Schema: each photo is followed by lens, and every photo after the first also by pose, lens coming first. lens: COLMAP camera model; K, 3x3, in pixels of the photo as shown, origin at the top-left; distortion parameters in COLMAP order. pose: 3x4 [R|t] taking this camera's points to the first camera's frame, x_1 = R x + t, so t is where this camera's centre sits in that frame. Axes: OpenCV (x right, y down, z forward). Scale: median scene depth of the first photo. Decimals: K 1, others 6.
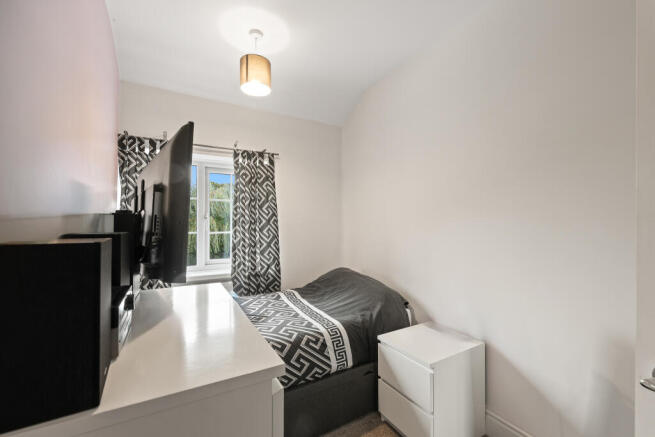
lens RADIAL K [[270.9, 0, 329.8], [0, 270.9, 218.4], [0, 0, 1]] dist [-0.001680, 0.000045]
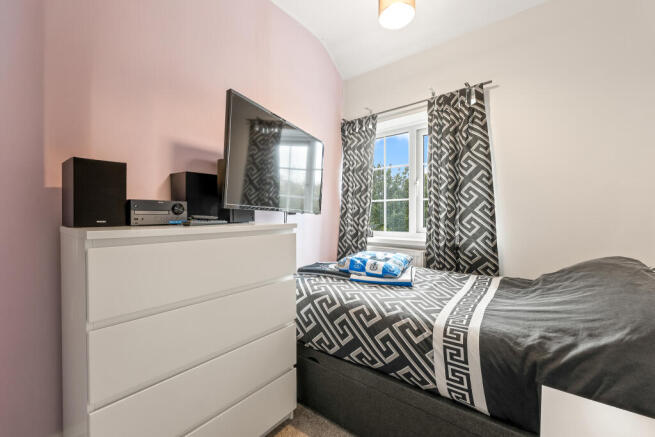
lens RADIAL K [[270.9, 0, 328.6], [0, 270.9, 221.0], [0, 0, 1]] dist [-0.001680, 0.000045]
pose [[0.344115, 0.010450, -0.938869, 0.431453], [0.018399, 0.999671, 0.017871, 0.136702], [0.938747, -0.023424, 0.343810, 0.481833]]
